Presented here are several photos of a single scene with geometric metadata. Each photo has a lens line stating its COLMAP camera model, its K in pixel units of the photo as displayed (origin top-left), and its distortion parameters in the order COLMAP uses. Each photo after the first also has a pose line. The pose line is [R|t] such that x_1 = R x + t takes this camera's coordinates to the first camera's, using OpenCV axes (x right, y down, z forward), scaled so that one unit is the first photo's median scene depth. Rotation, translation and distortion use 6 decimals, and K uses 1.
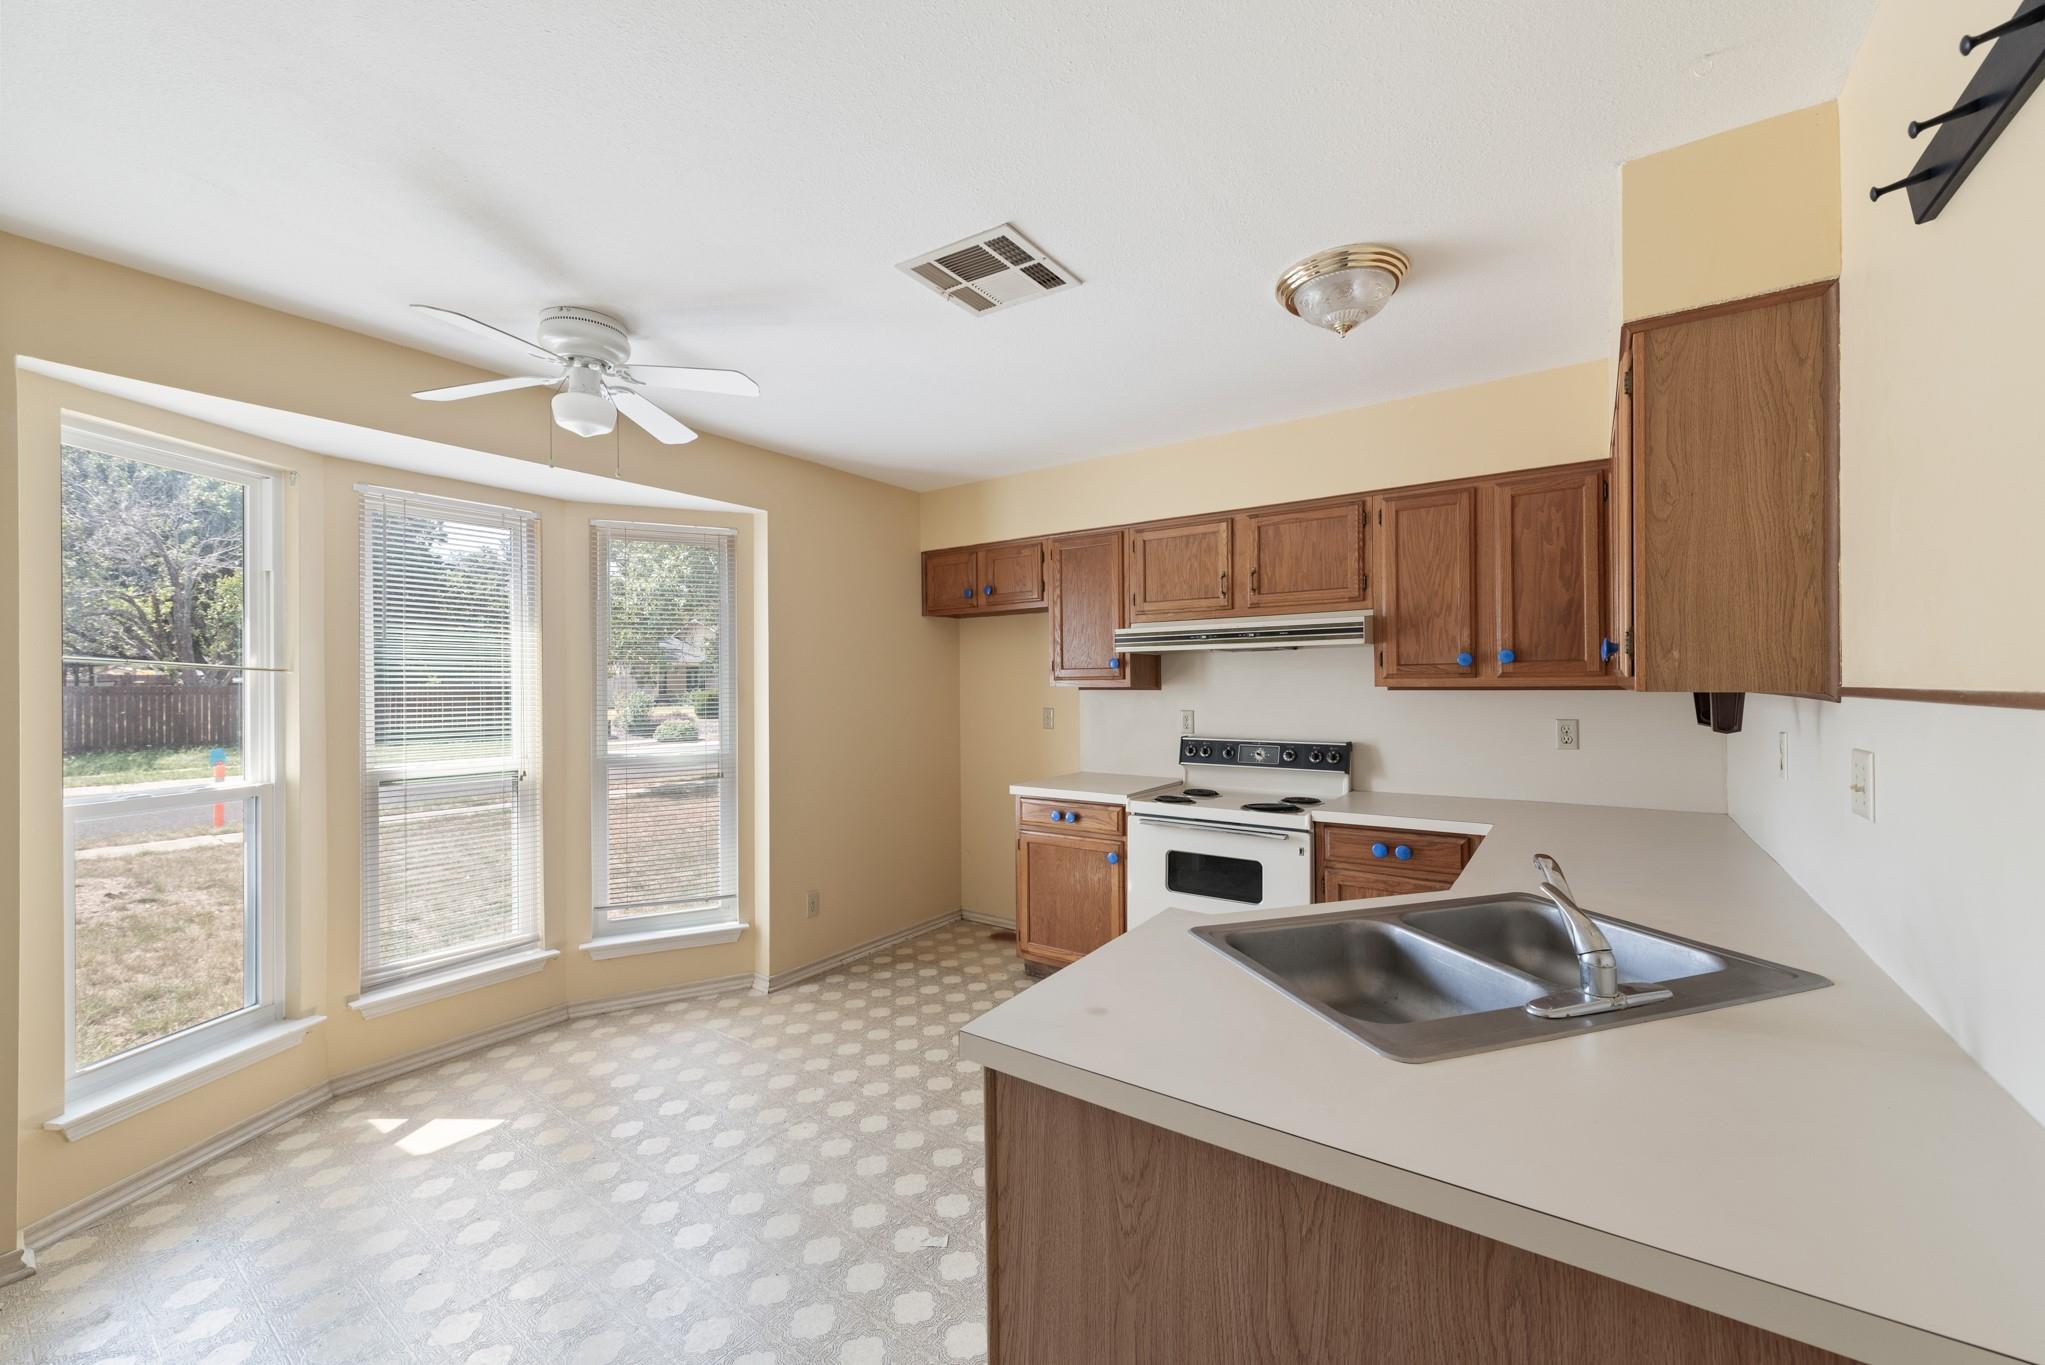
lens RADIAL K [[787.4, 0, 1022.5], [0, 787.4, 682.5], [0, 0, 1]] dist [-0.000760, -0.000193]
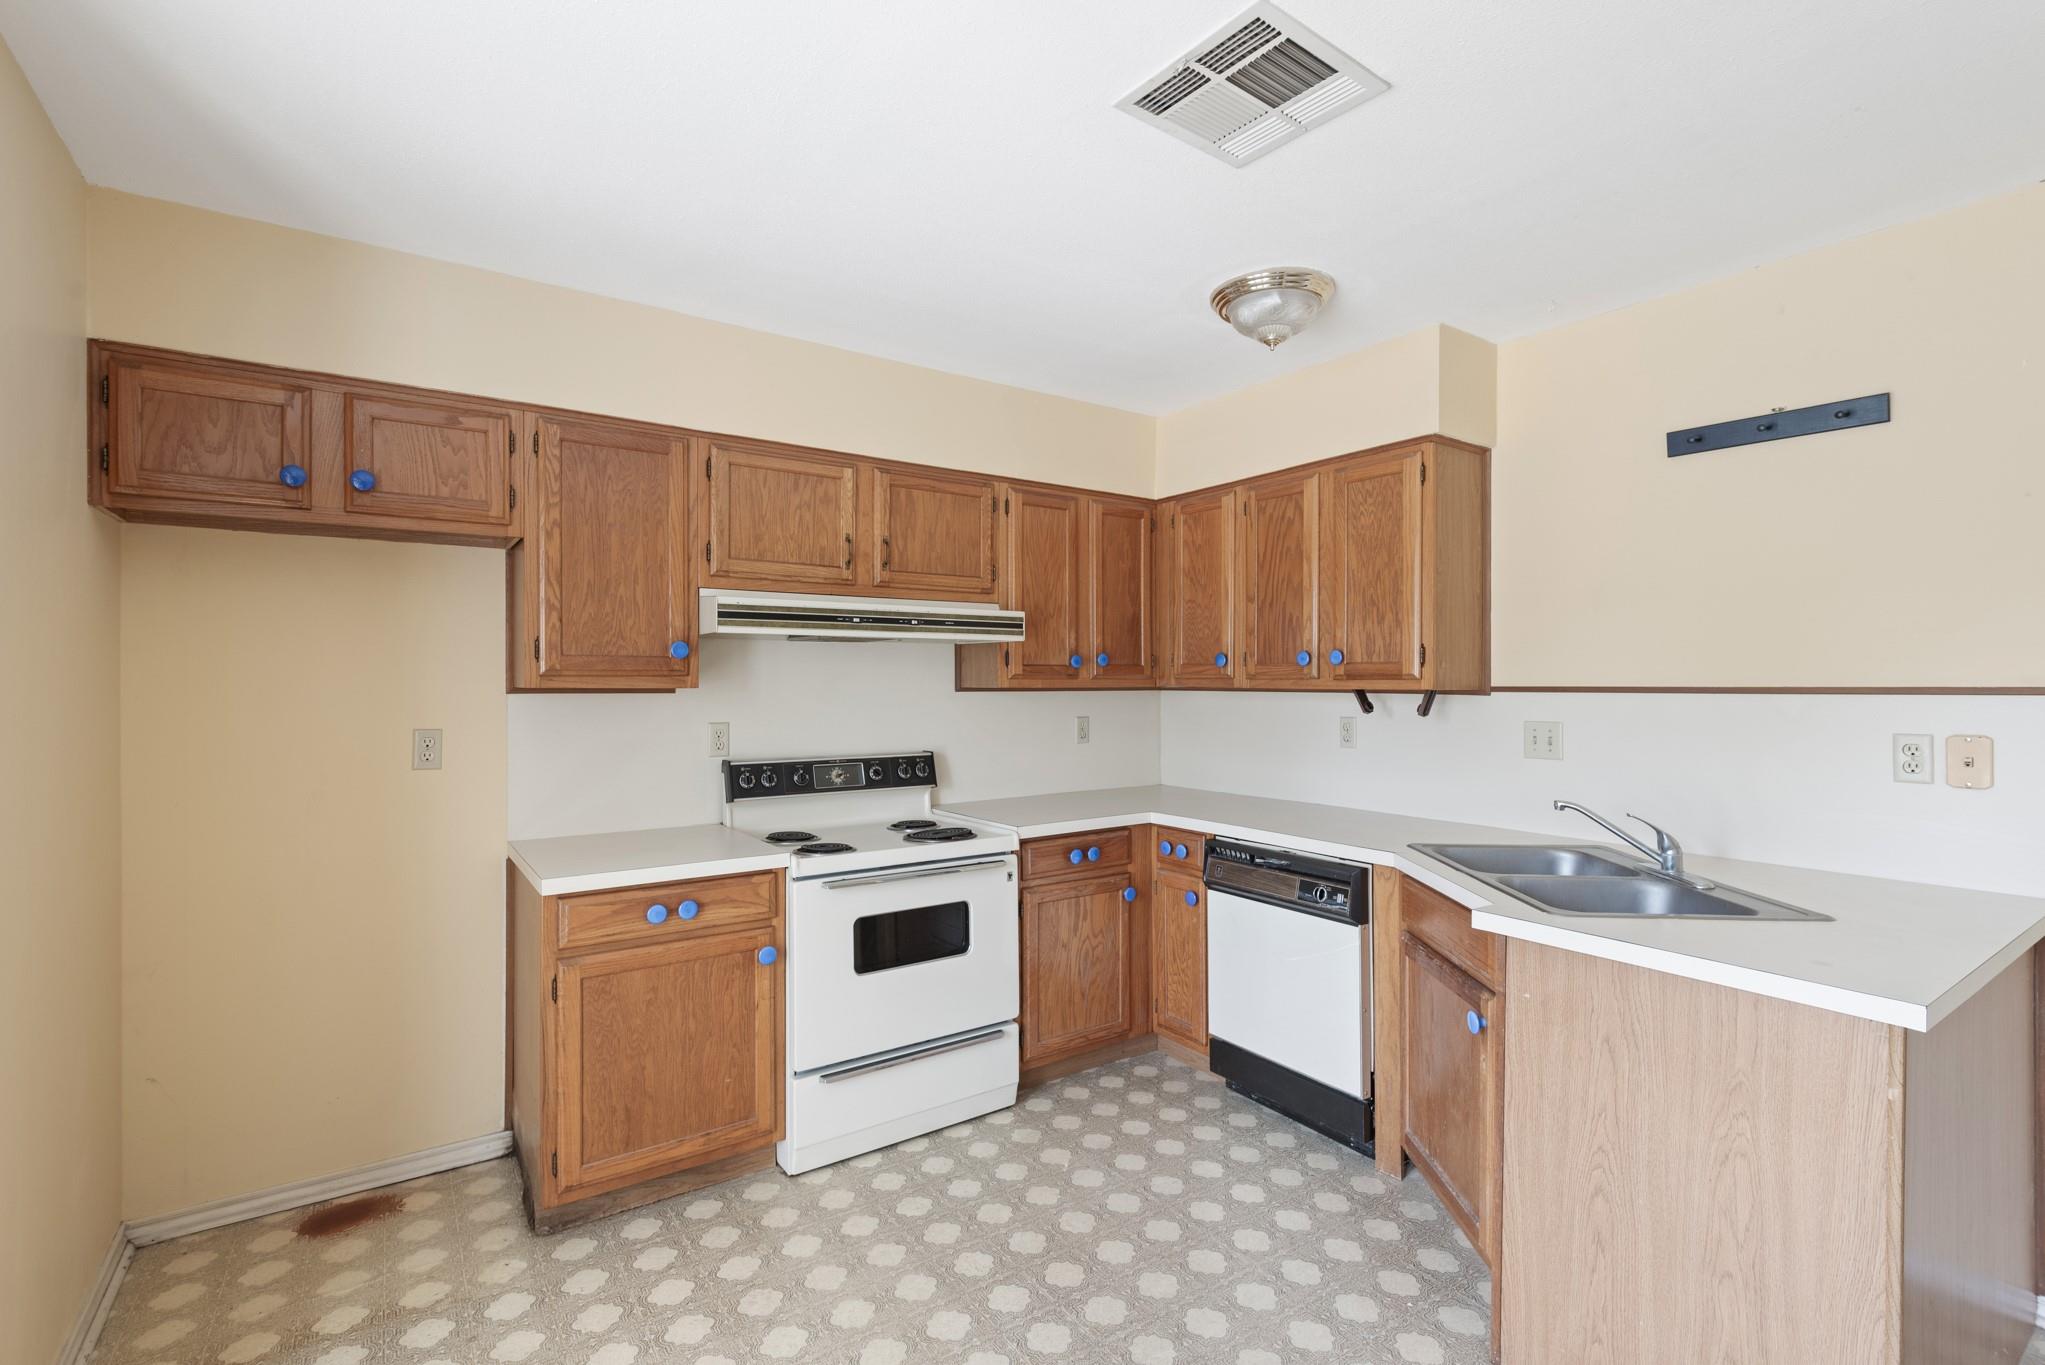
lens RADIAL K [[940.8, 0, 1022.5], [0, 940.8, 682.5], [0, 0, 1]] dist [0.001416, -0.000531]
pose [[0.340954, 0.007907, 0.940047, -0.529593], [-0.003463, 0.999968, -0.007156, 0.006427], [-0.940074, -0.000815, 0.340971, 0.540452]]
